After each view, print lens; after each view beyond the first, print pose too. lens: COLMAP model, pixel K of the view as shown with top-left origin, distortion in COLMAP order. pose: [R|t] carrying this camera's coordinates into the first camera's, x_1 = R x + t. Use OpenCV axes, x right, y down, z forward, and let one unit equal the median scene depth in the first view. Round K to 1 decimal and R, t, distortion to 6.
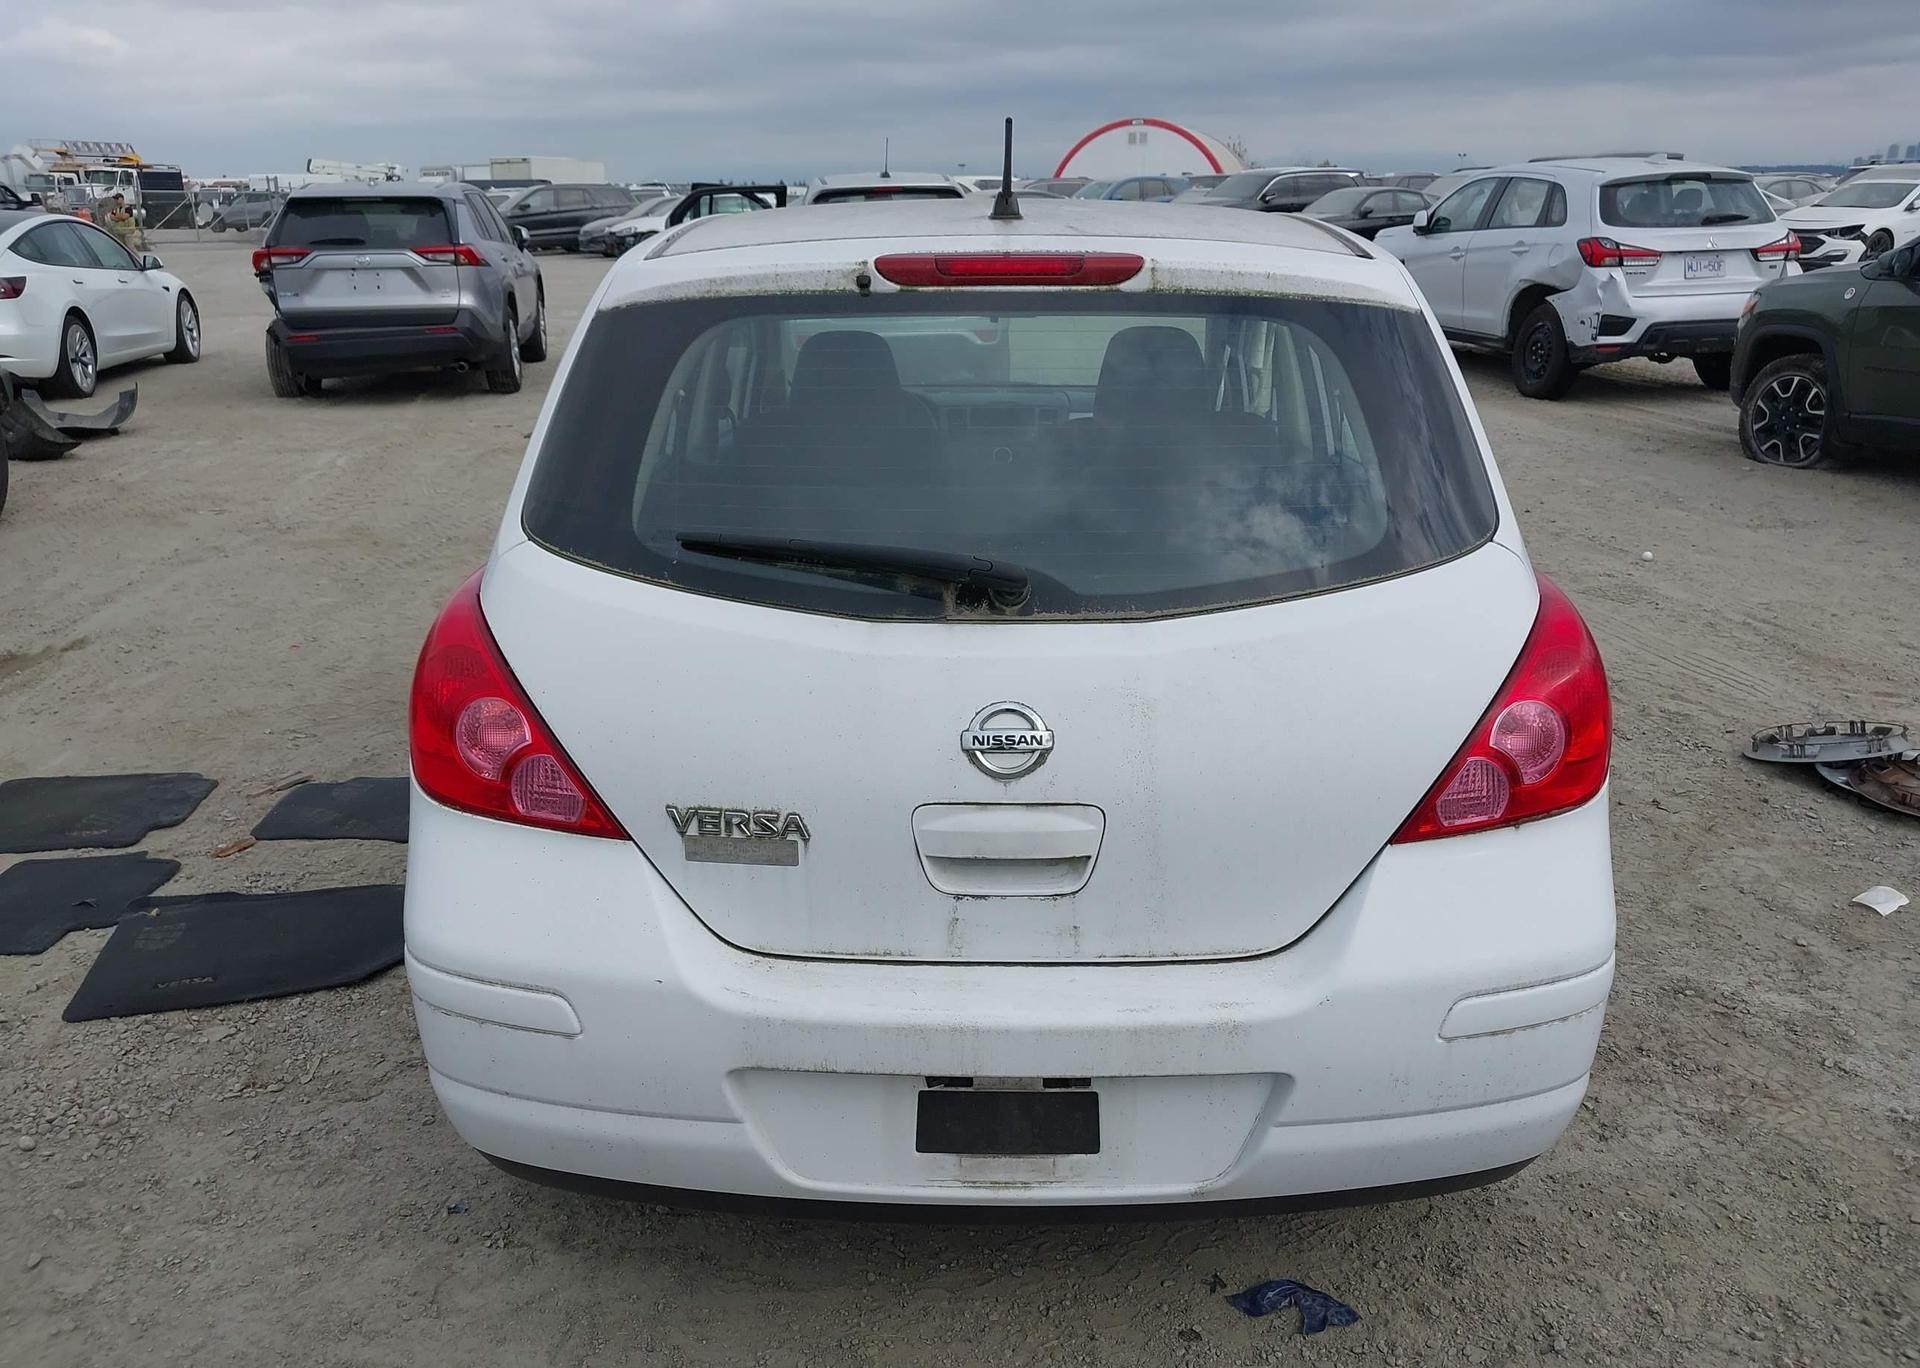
lens RADIAL K [[1543.7, 0, 968.8], [0, 1543.7, 686.6], [0, 0, 1]] dist [0.045093, -0.056952]
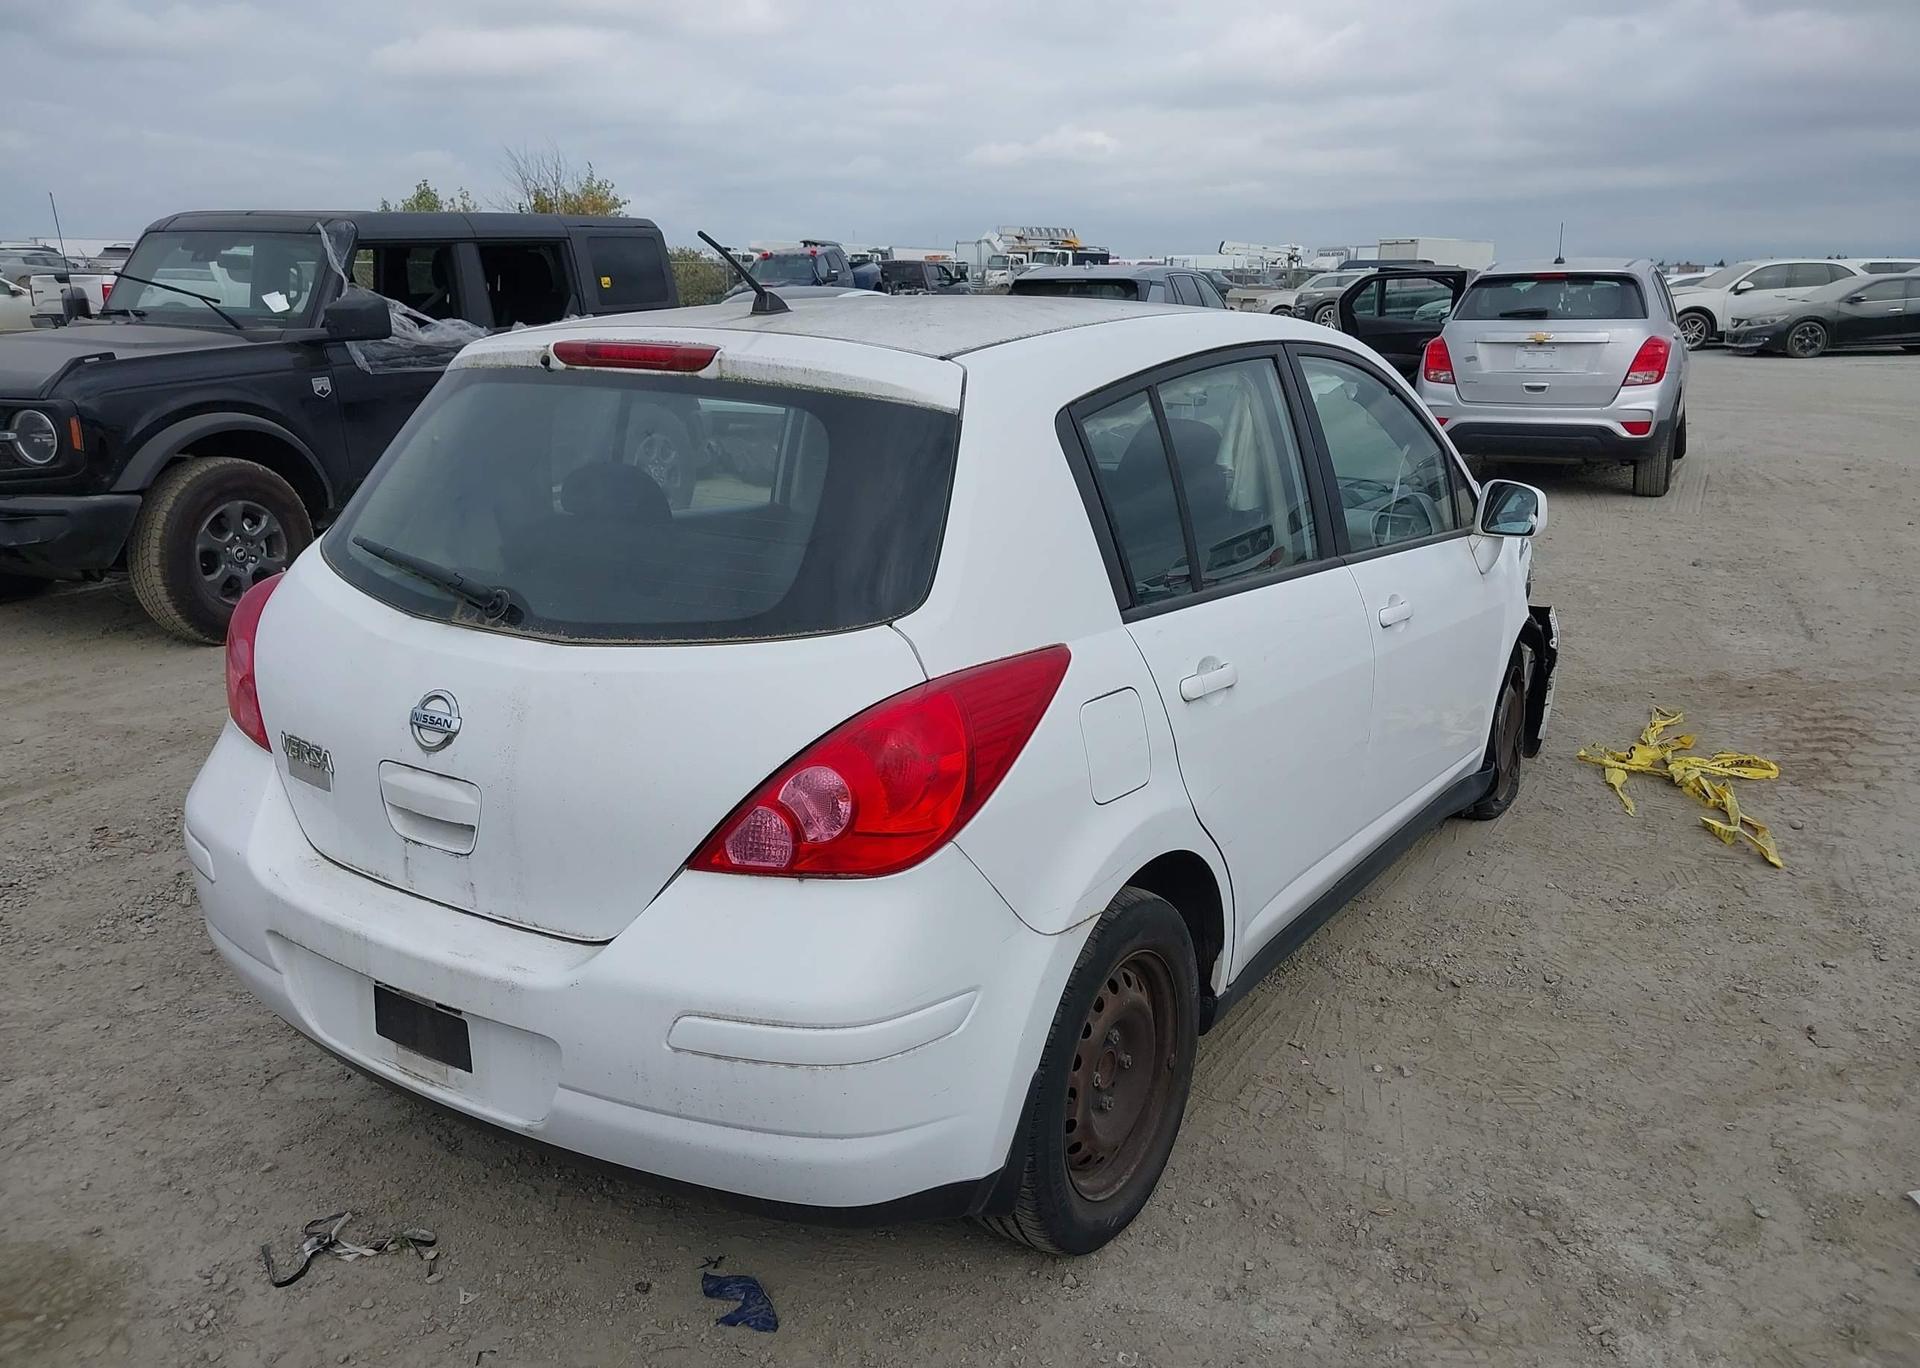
lens RADIAL K [[1550.7, 0, 973.4], [0, 1550.7, 683.5], [0, 0, 1]] dist [0.043793, -0.055173]
pose [[0.846251, 0.145999, -0.512391, 0.955788], [-0.171203, 0.985234, -0.002026, -0.061900], [0.504529, 0.089437, 0.858750, 0.114883]]
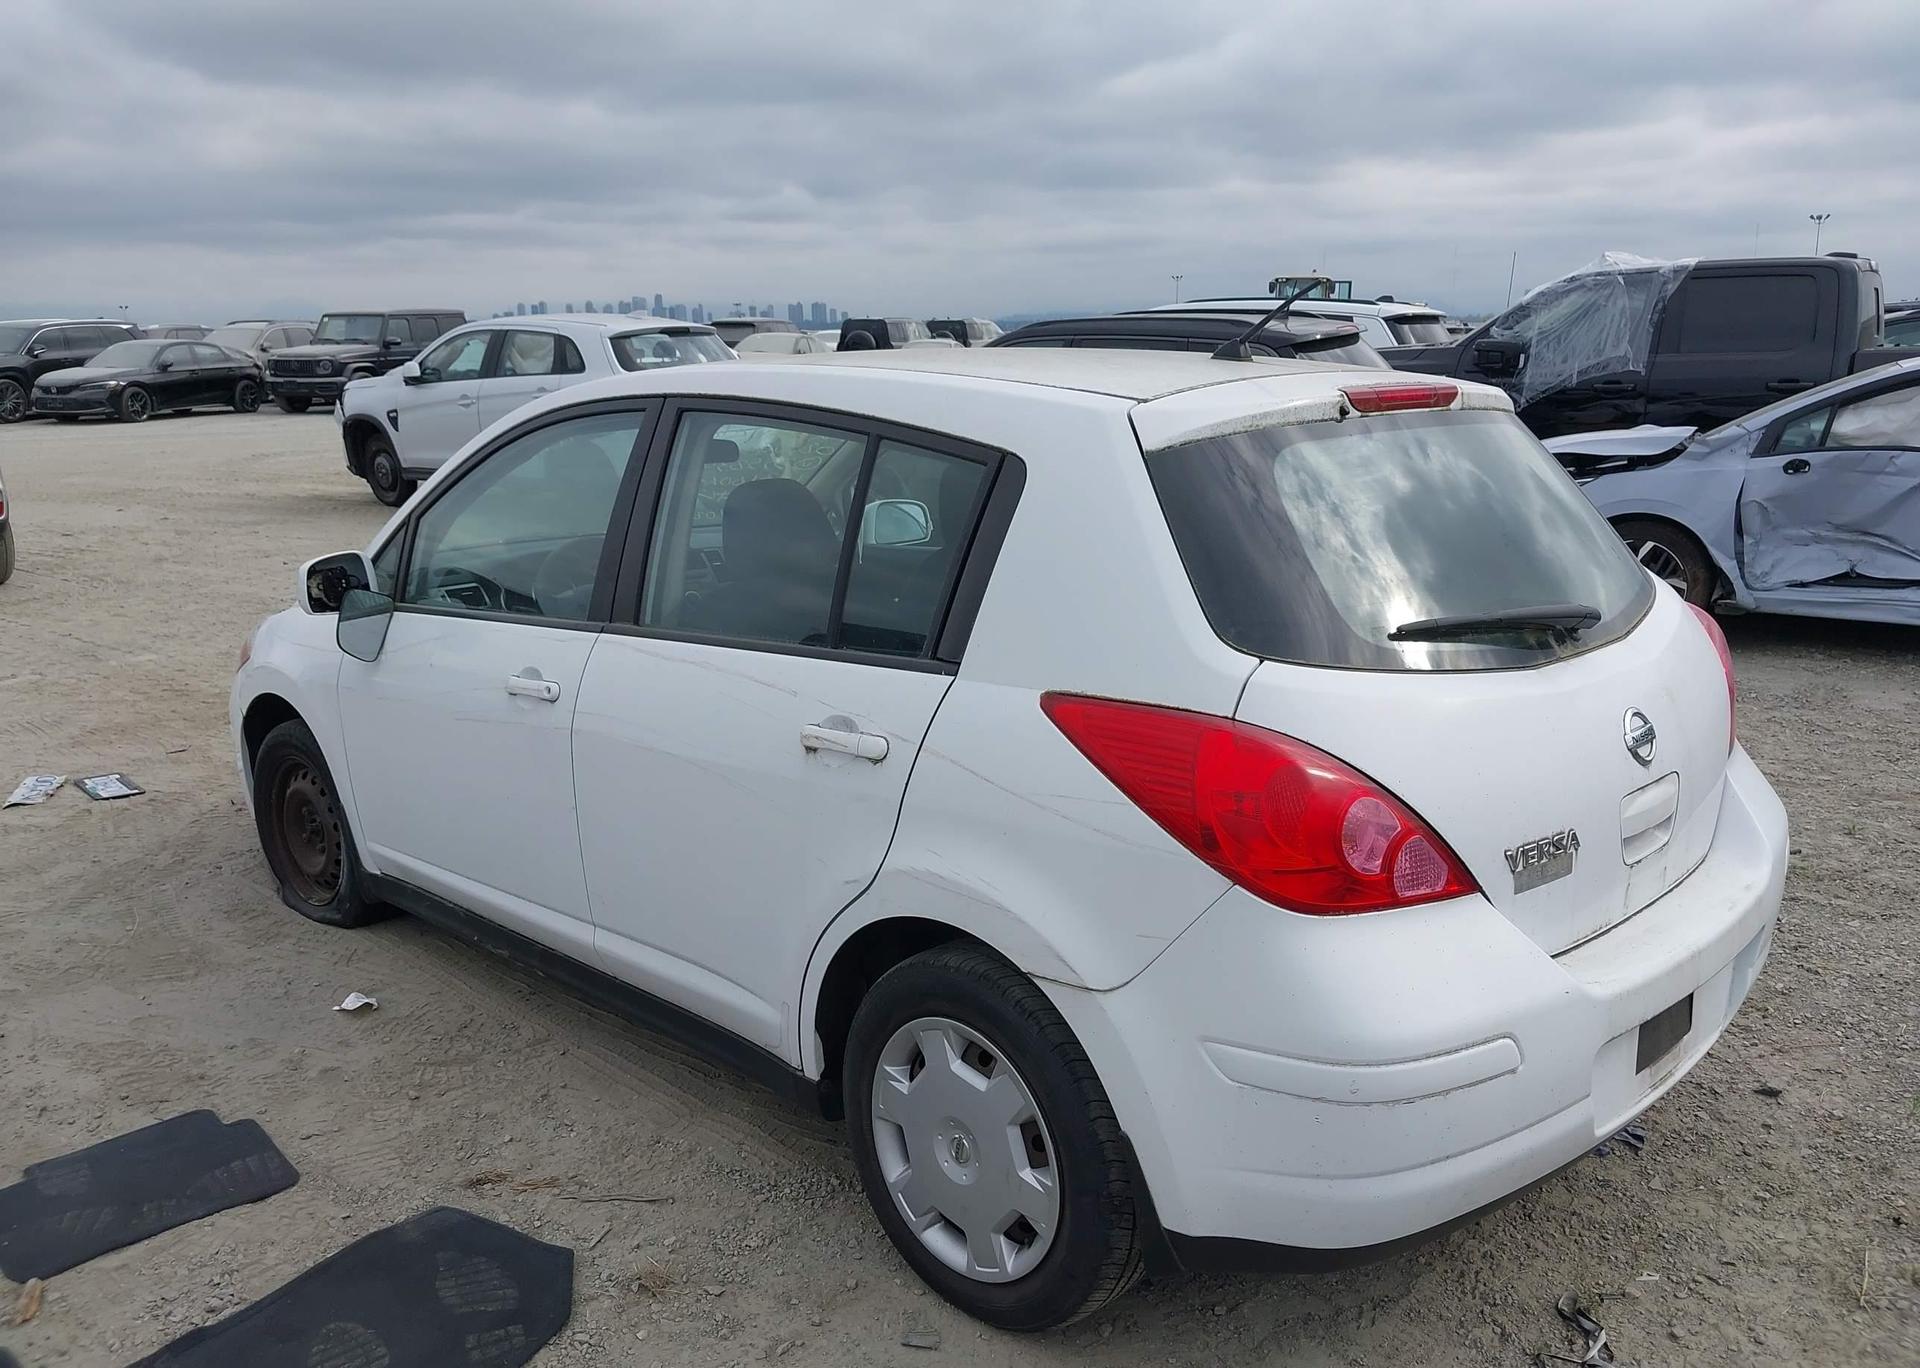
lens RADIAL K [[1526.2, 0, 971.2], [0, 1526.2, 690.6], [0, 0, 1]] dist [0.058482, -0.079604]
pose [[0.709479, -0.164856, 0.685173, -1.159847], [0.223389, 0.974724, 0.003210, -0.124164], [-0.668384, 0.150782, 0.728373, 0.381306]]
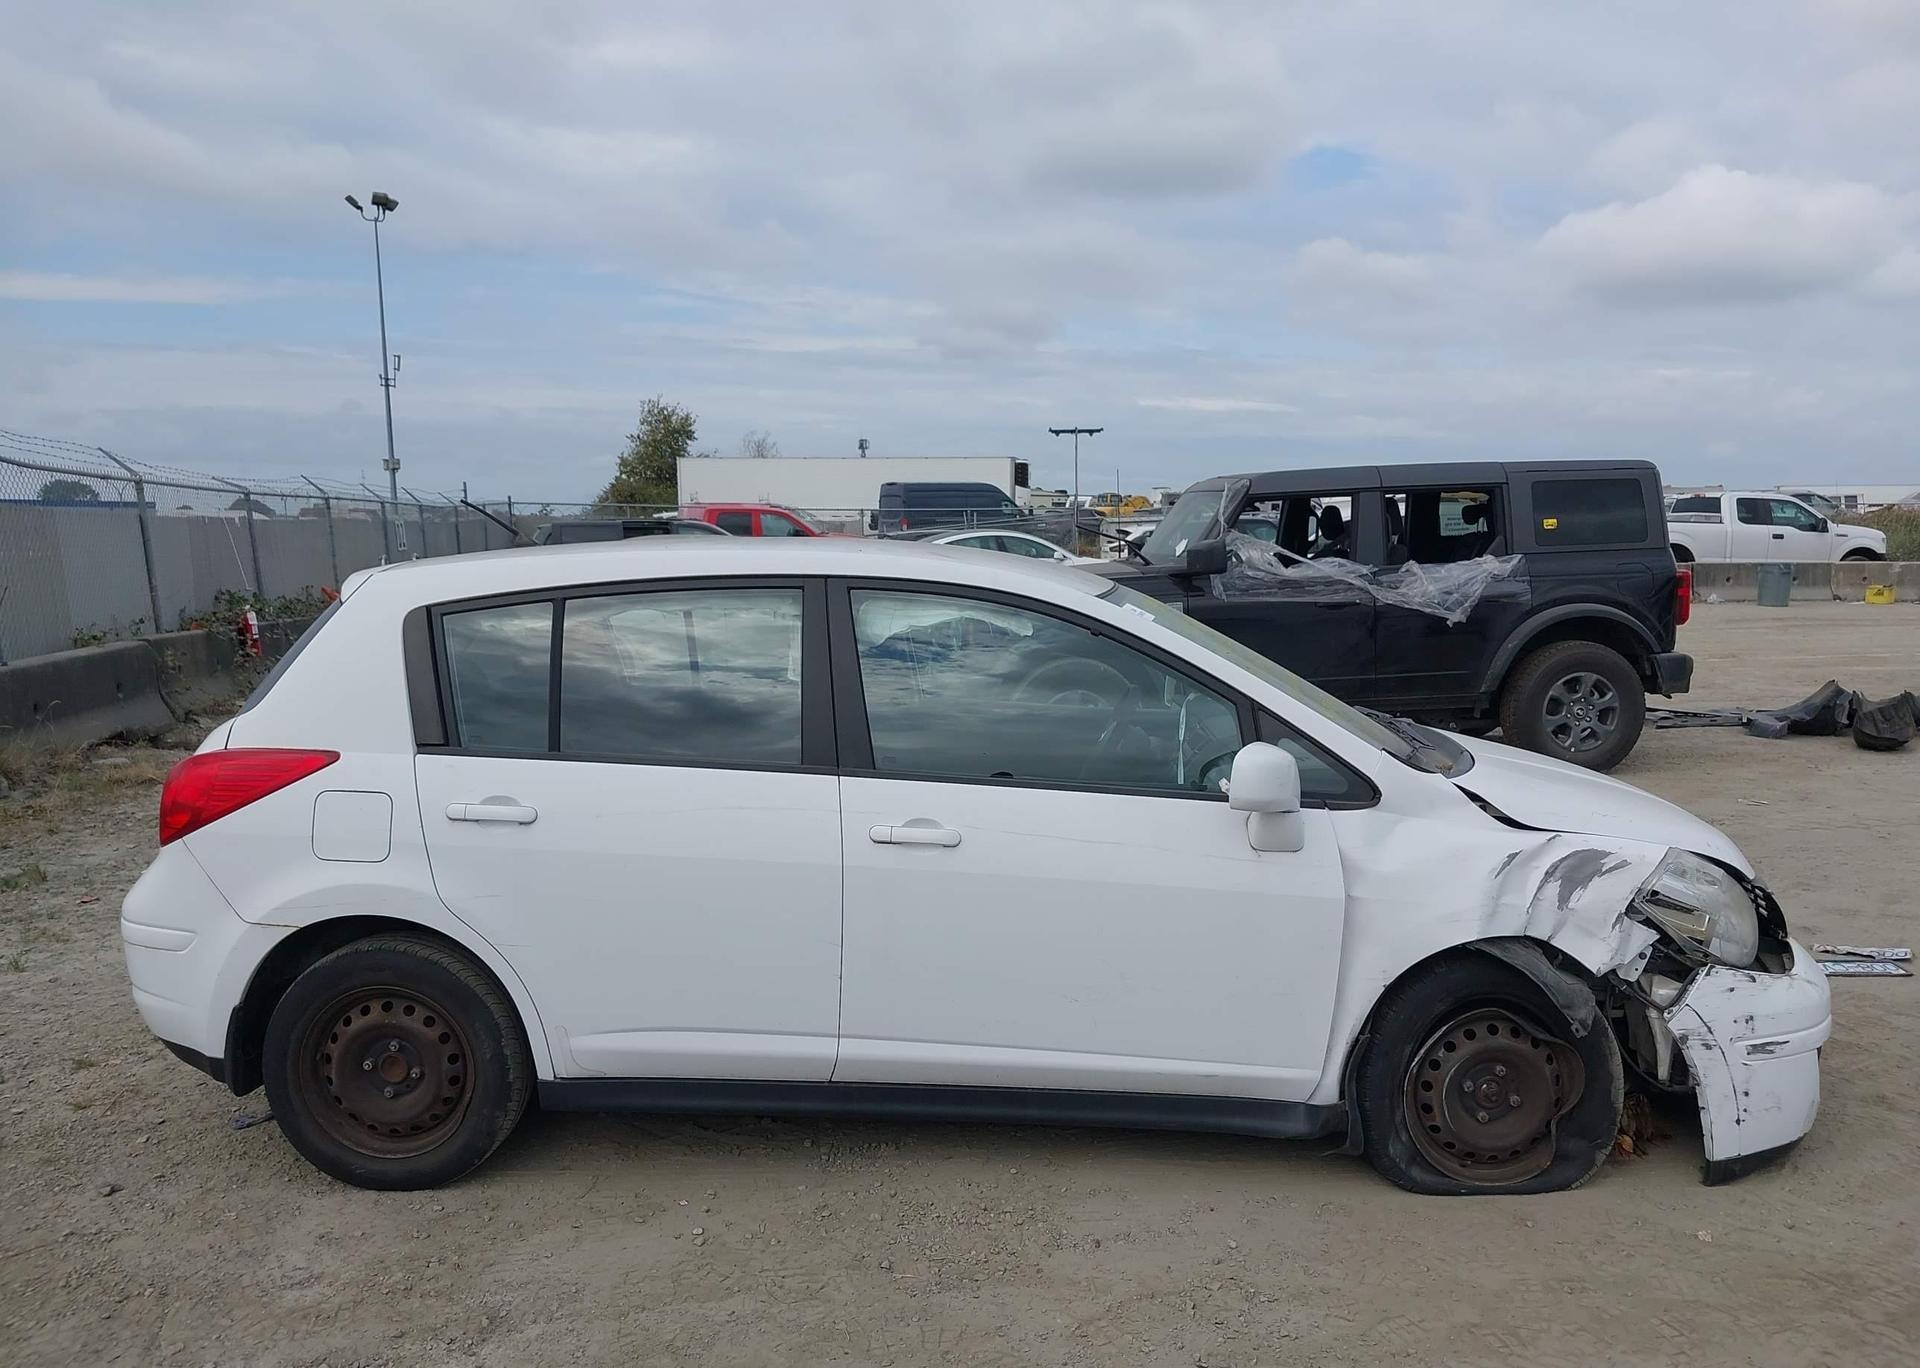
lens RADIAL K [[1543.7, 0, 968.8], [0, 1543.7, 686.6], [0, 0, 1]] dist [0.045093, -0.056952]
pose [[-0.029910, 0.115003, -0.992915, 2.207289], [-0.298318, 0.947060, 0.118678, -0.625608], [0.953998, 0.299754, 0.005981, 1.856272]]
